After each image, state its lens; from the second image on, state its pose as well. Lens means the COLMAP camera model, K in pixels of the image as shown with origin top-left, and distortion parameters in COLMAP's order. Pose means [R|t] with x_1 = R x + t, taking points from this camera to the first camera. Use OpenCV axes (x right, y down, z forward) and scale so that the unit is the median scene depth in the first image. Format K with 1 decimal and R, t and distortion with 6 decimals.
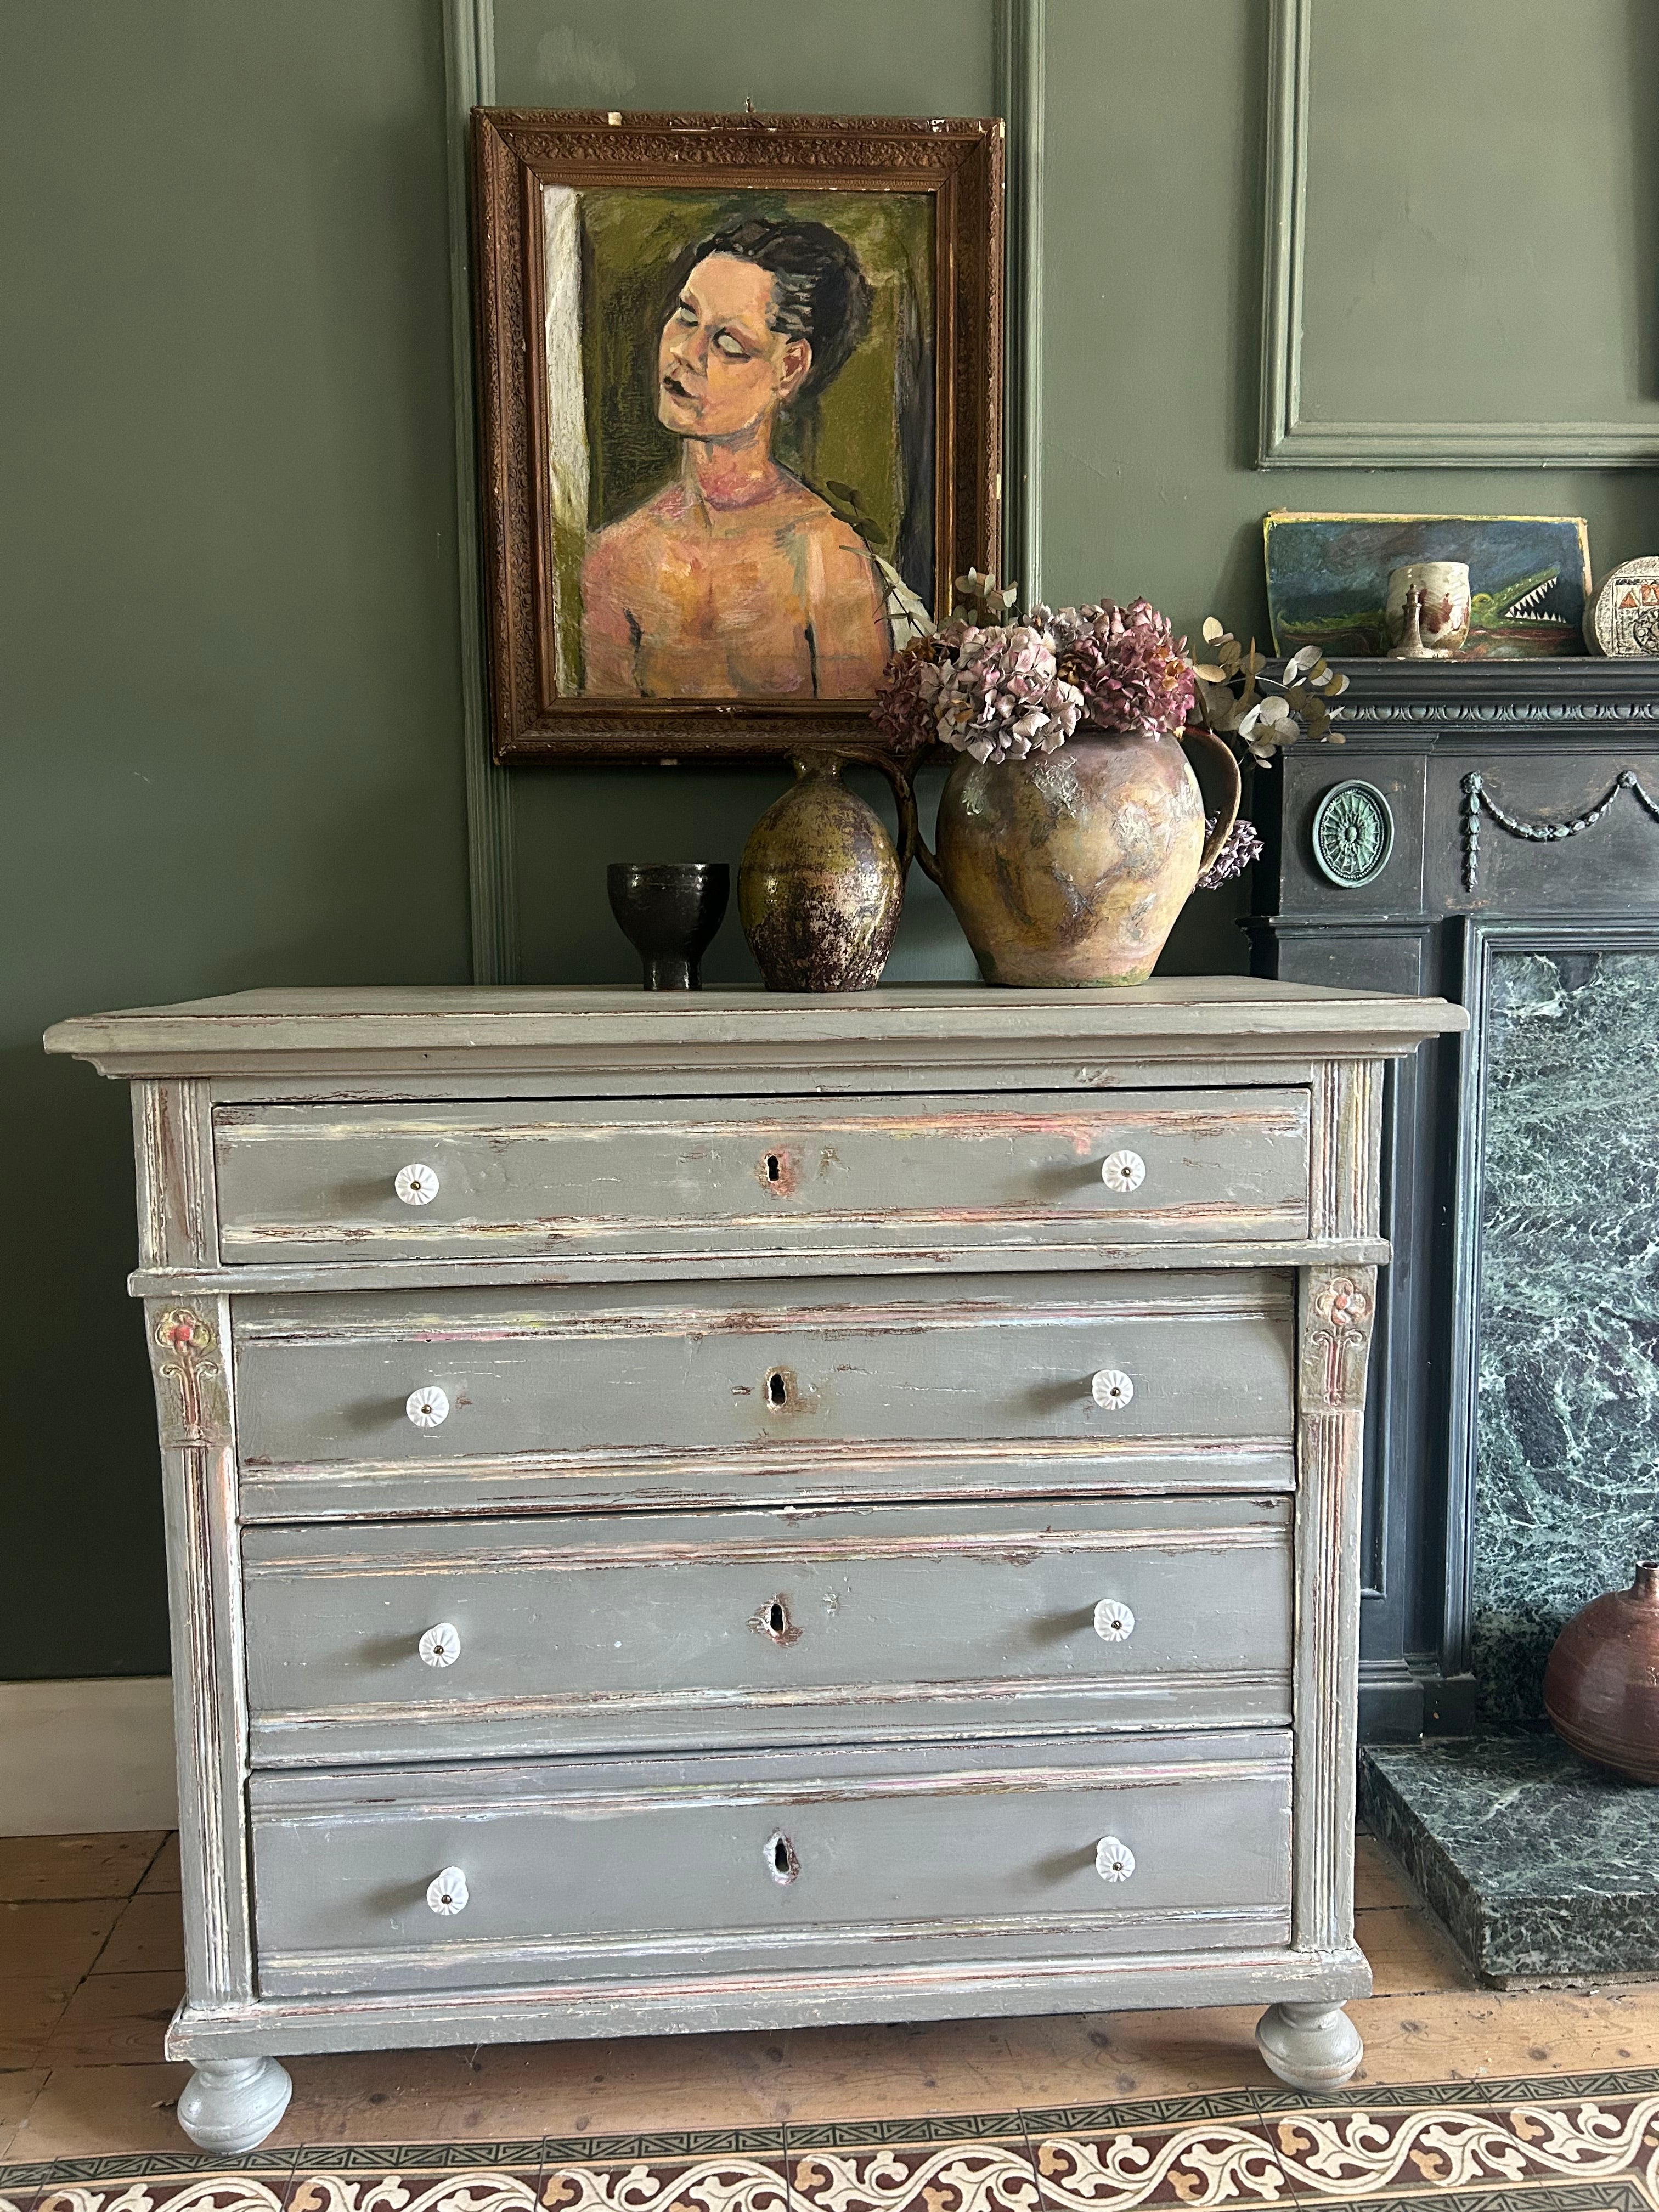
lens RADIAL K [[1686.0, 0, 845.2], [0, 1686.0, 1109.8], [0, 0, 1]] dist [0.055368, -0.065285]
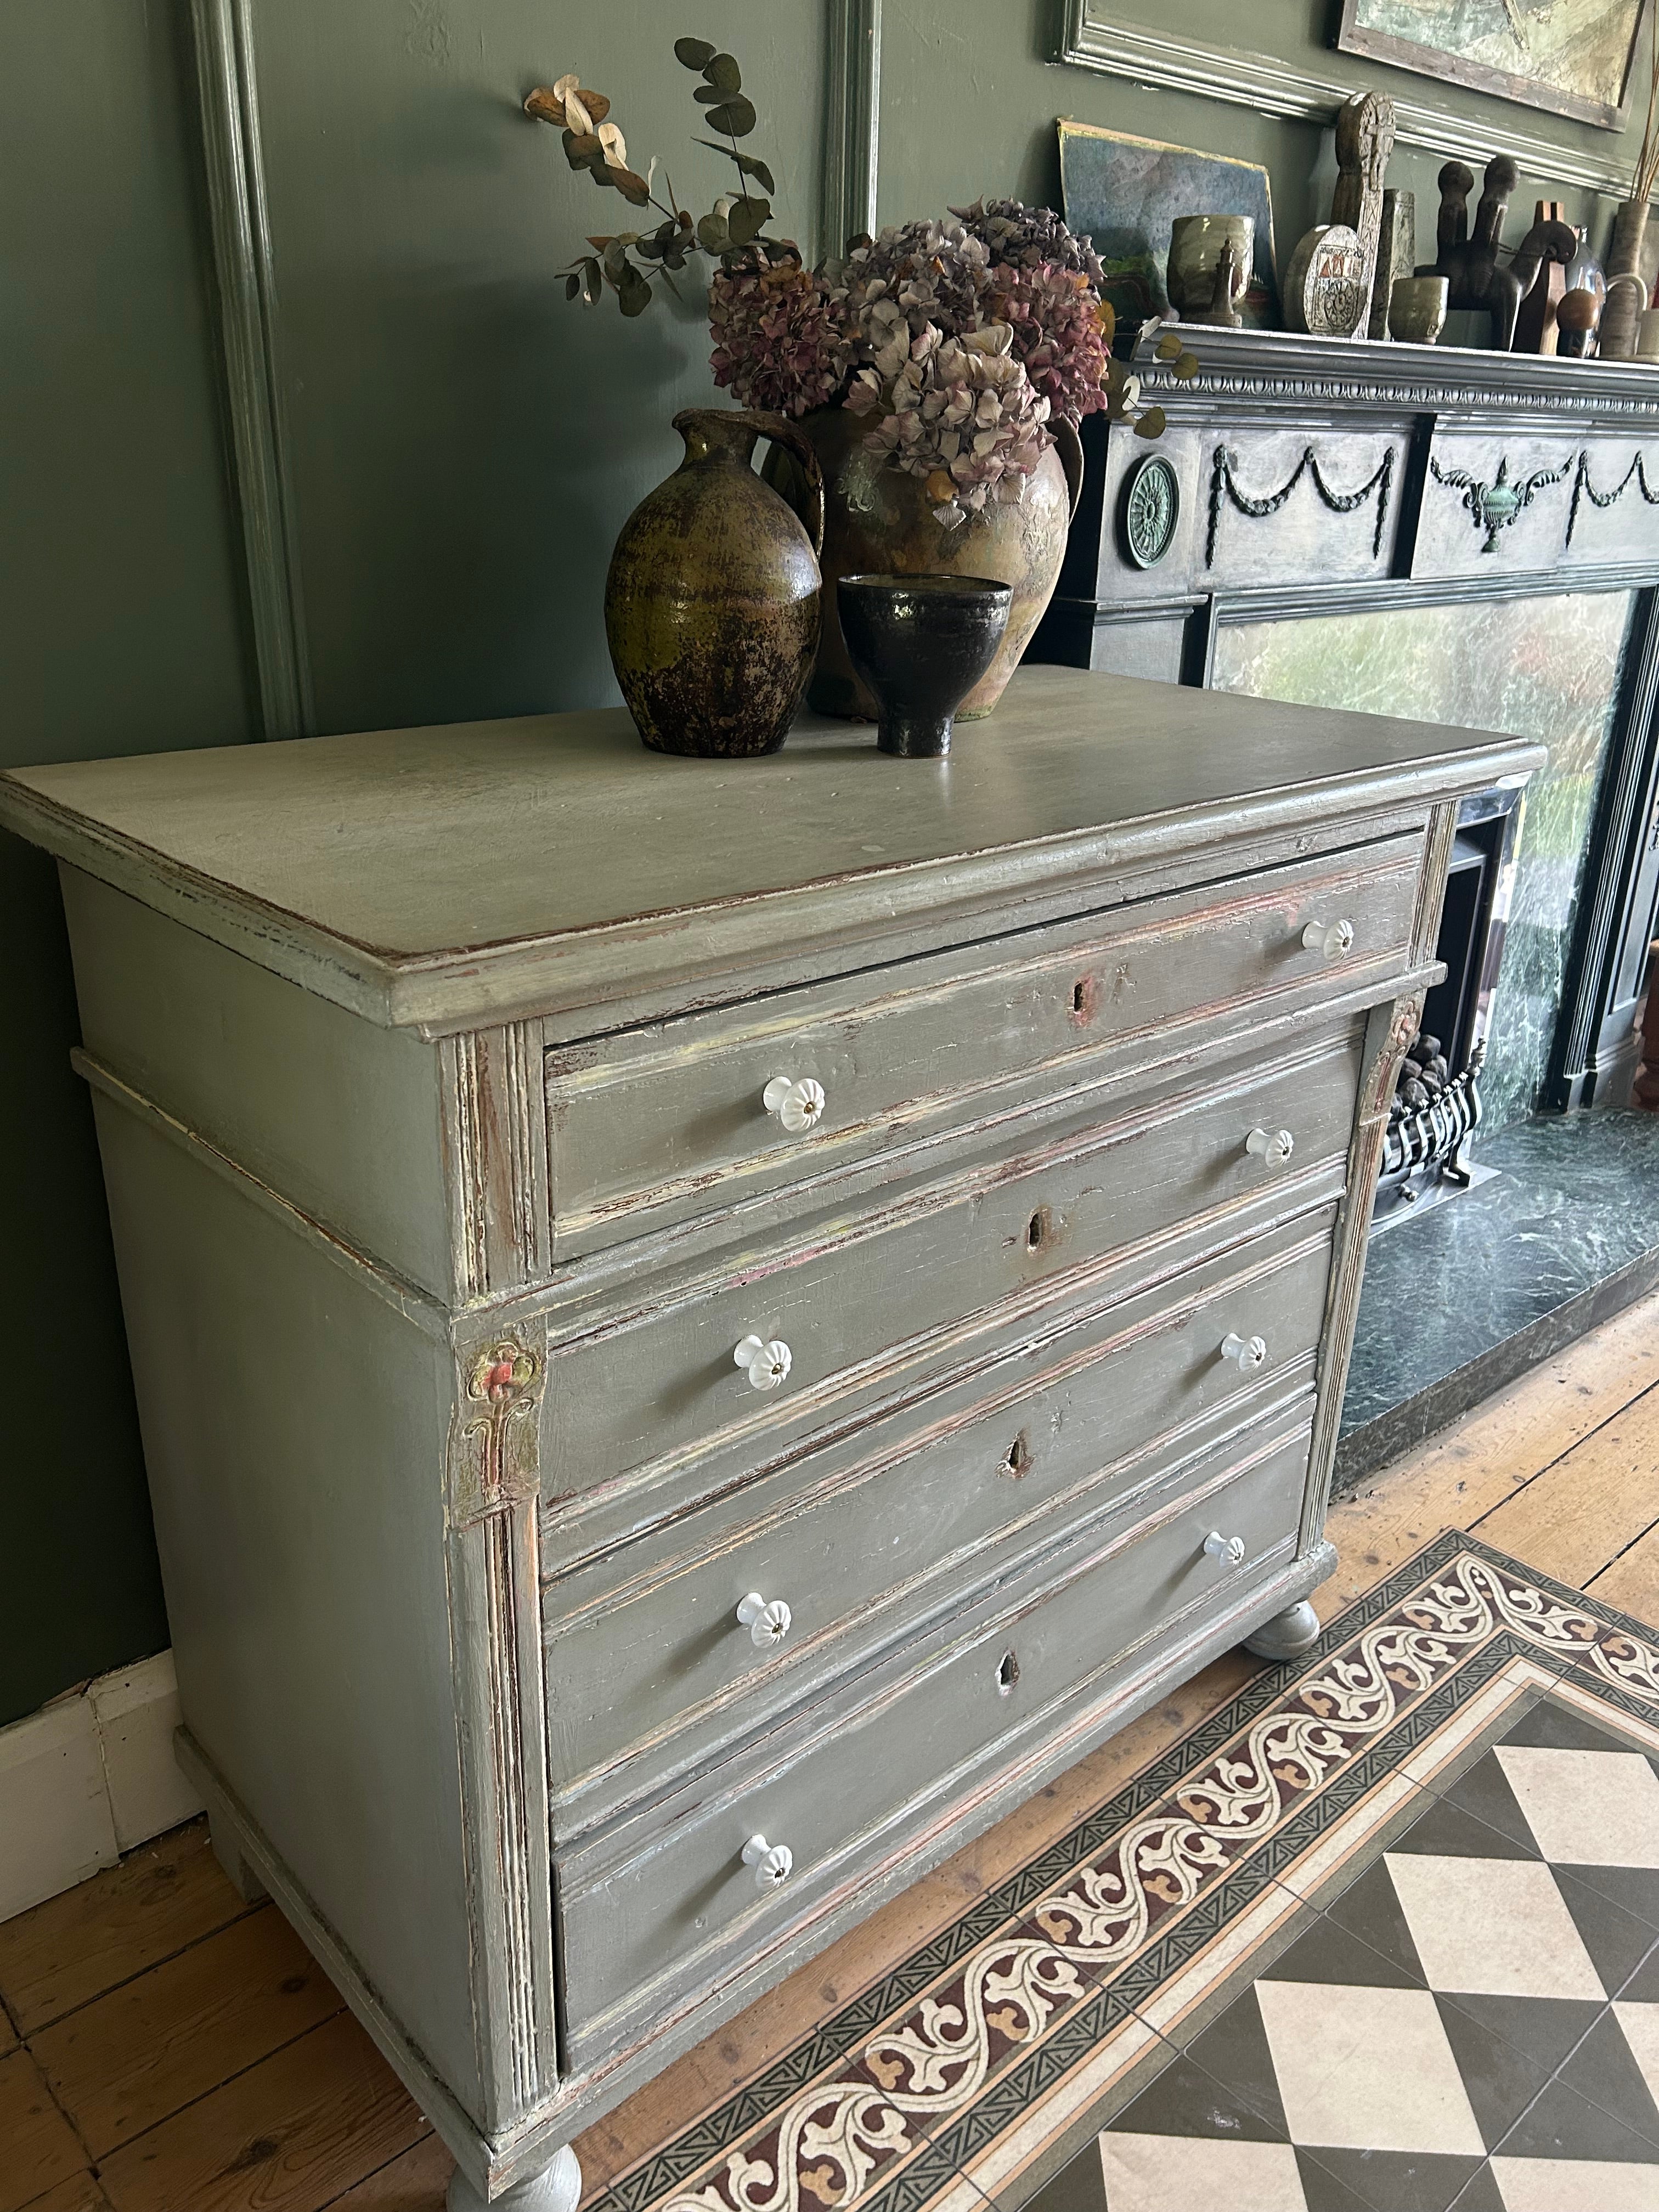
lens RADIAL K [[1686.0, 0, 833.1], [0, 1686.0, 1102.8], [0, 0, 1]] dist [0.055368, -0.065285]
pose [[0.778409, -0.202755, 0.594112, -0.633064], [0.031926, 0.957966, 0.285099, -0.155912], [-0.626945, -0.202956, 0.752163, 0.398161]]
